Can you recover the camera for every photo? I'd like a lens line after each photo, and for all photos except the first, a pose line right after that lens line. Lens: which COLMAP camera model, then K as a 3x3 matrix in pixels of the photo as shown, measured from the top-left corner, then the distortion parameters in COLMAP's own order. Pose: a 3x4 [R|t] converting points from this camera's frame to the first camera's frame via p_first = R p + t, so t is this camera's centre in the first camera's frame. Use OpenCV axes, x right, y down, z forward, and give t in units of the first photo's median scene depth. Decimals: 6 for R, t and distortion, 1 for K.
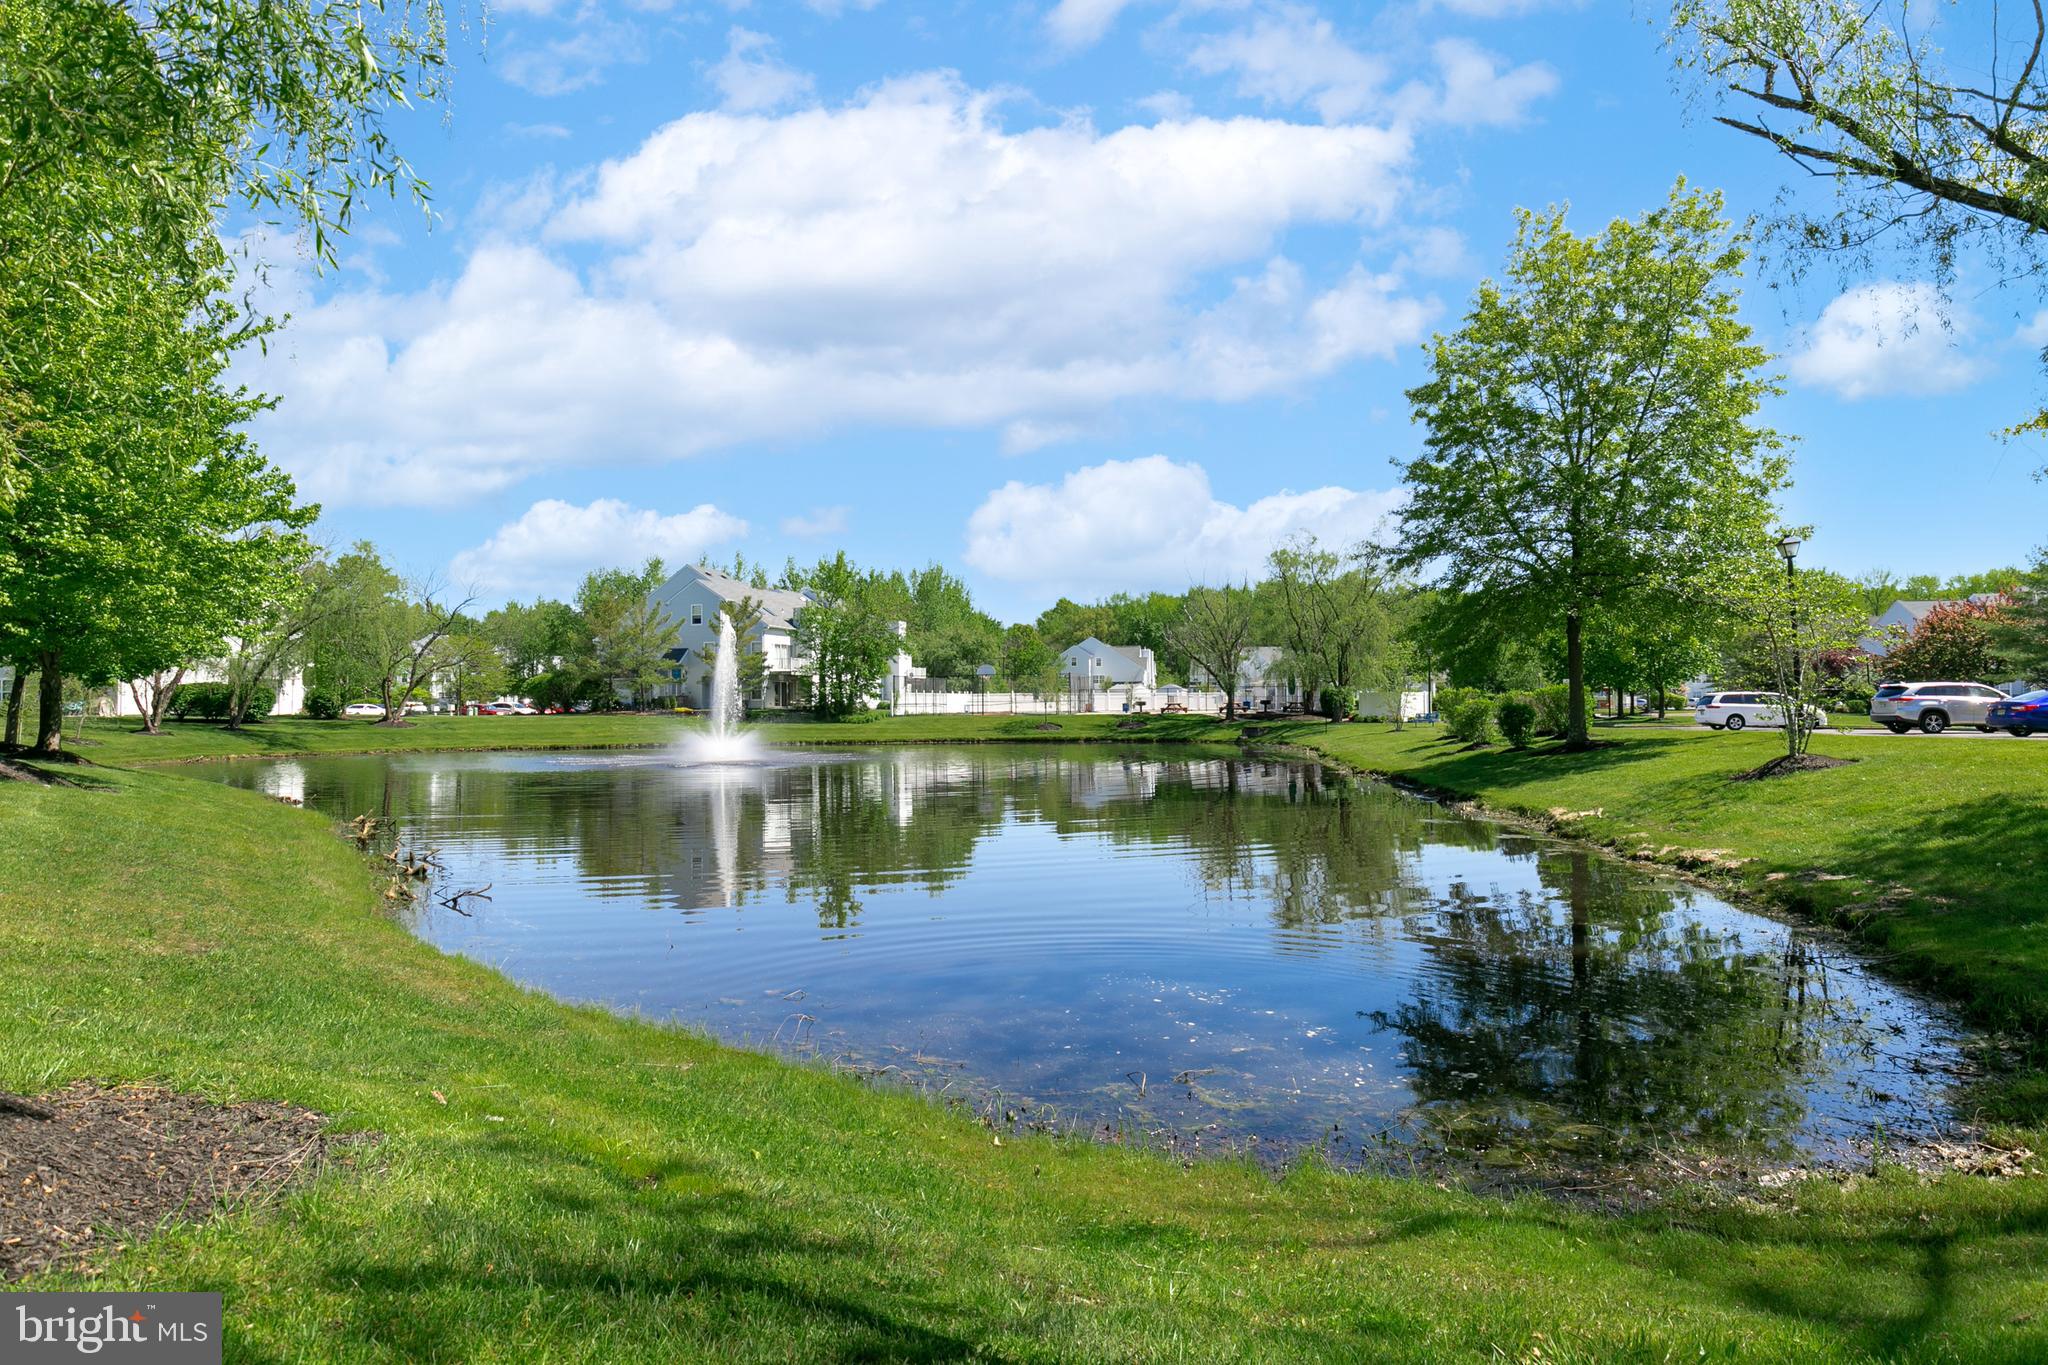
lens RADIAL K [[1129.4, 0, 1025.8], [0, 1129.4, 686.9], [0, 0, 1]] dist [-0.003705, 0.000361]
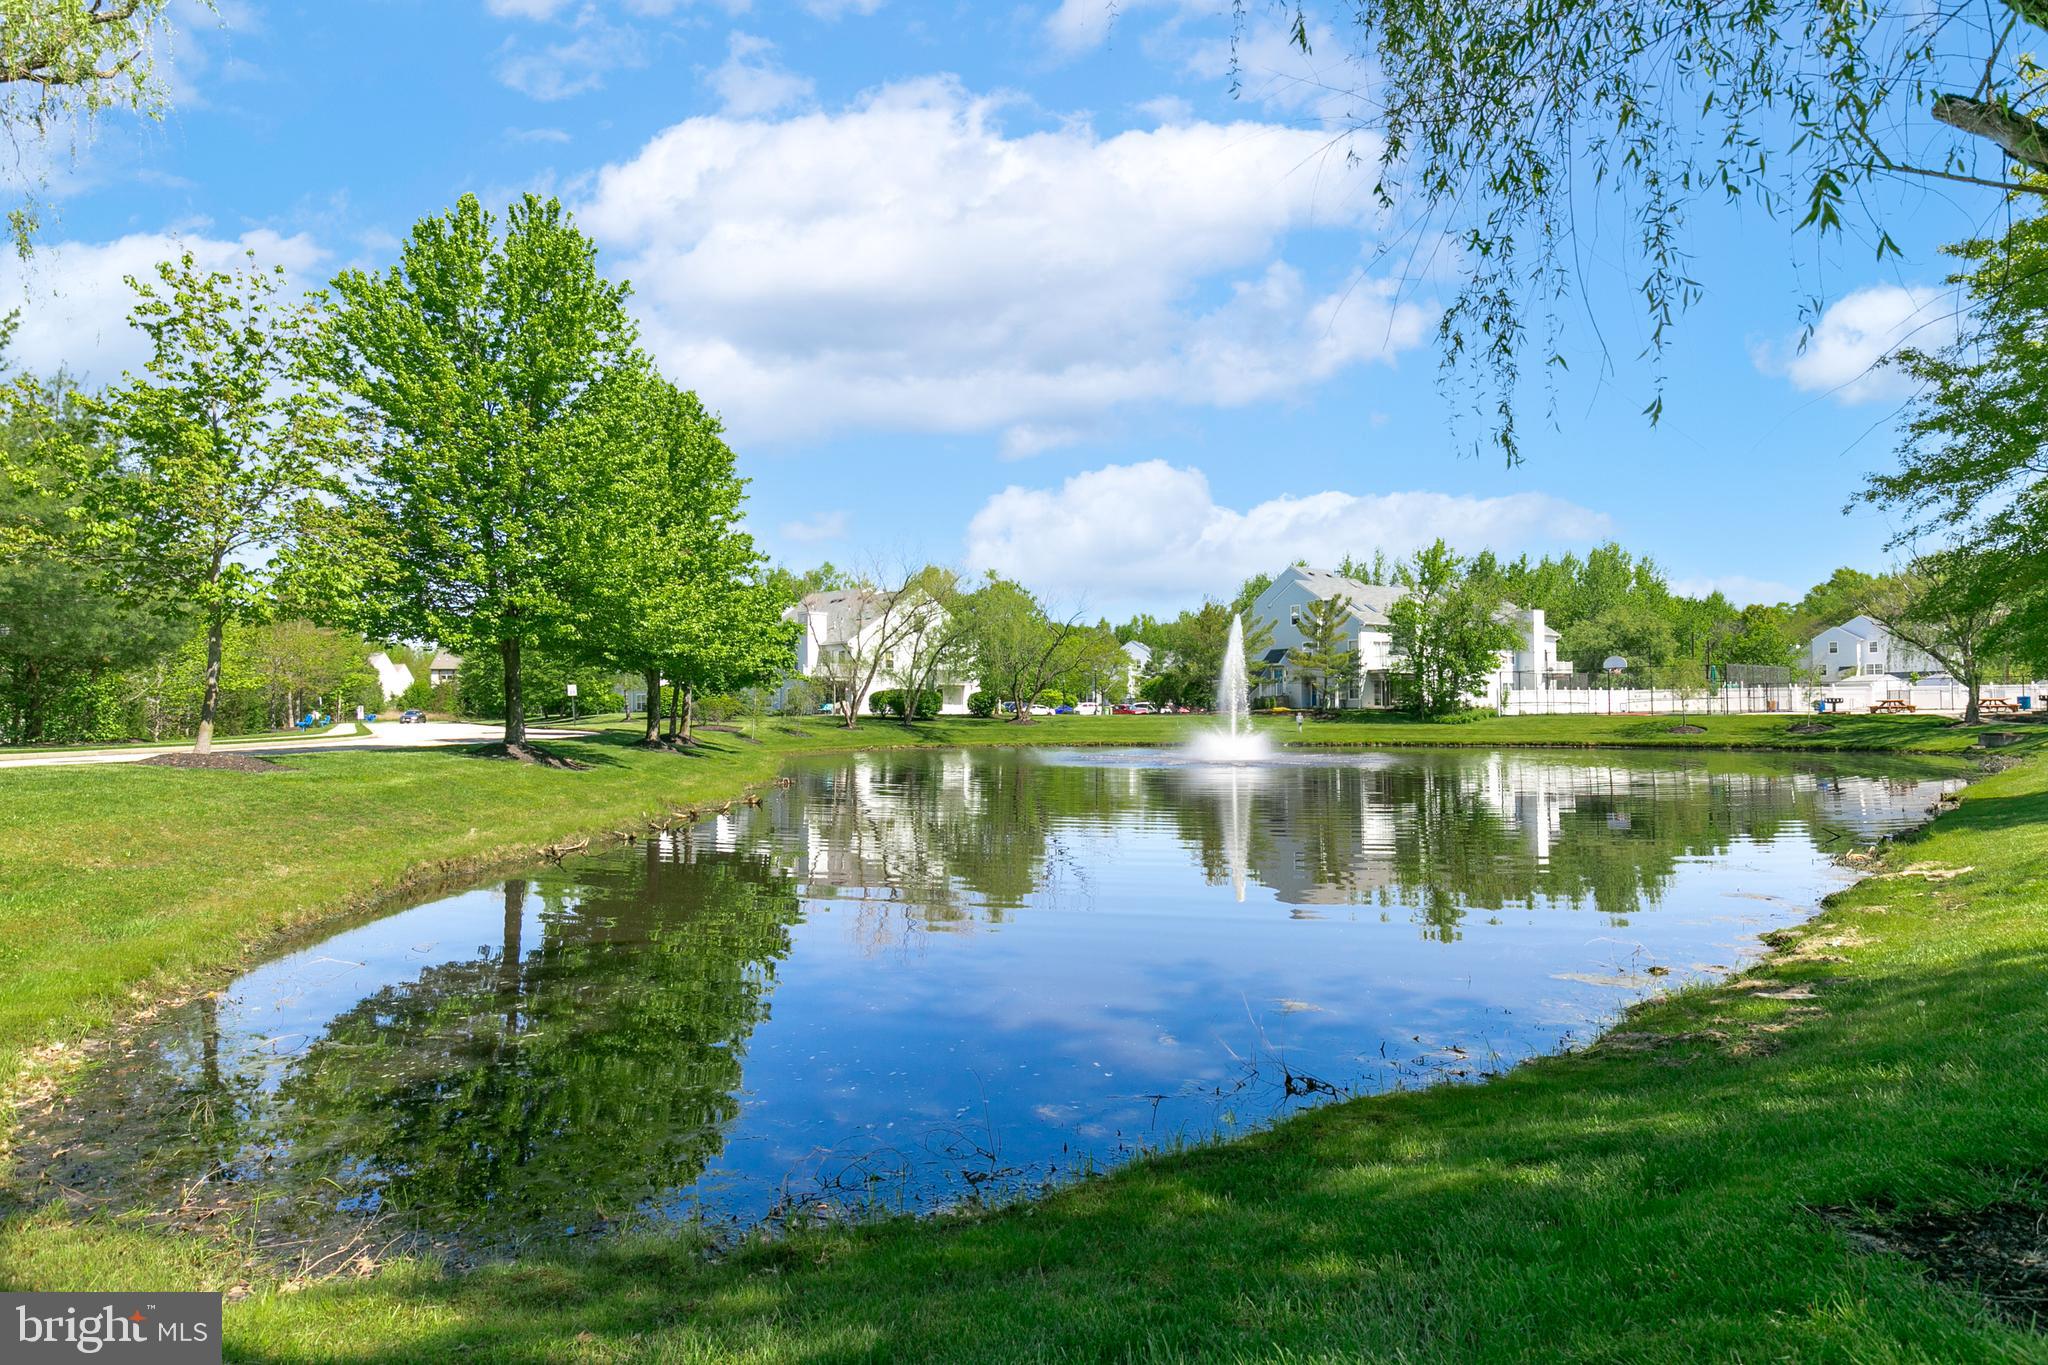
lens RADIAL K [[1129.4, 0, 1025.5], [0, 1129.4, 685.9], [0, 0, 1]] dist [-0.003705, 0.000361]
pose [[0.795283, -0.013207, -0.606094, 0.129820], [0.014059, 0.999896, -0.003341, -0.000668], [0.606075, -0.005864, 0.795386, 0.049654]]
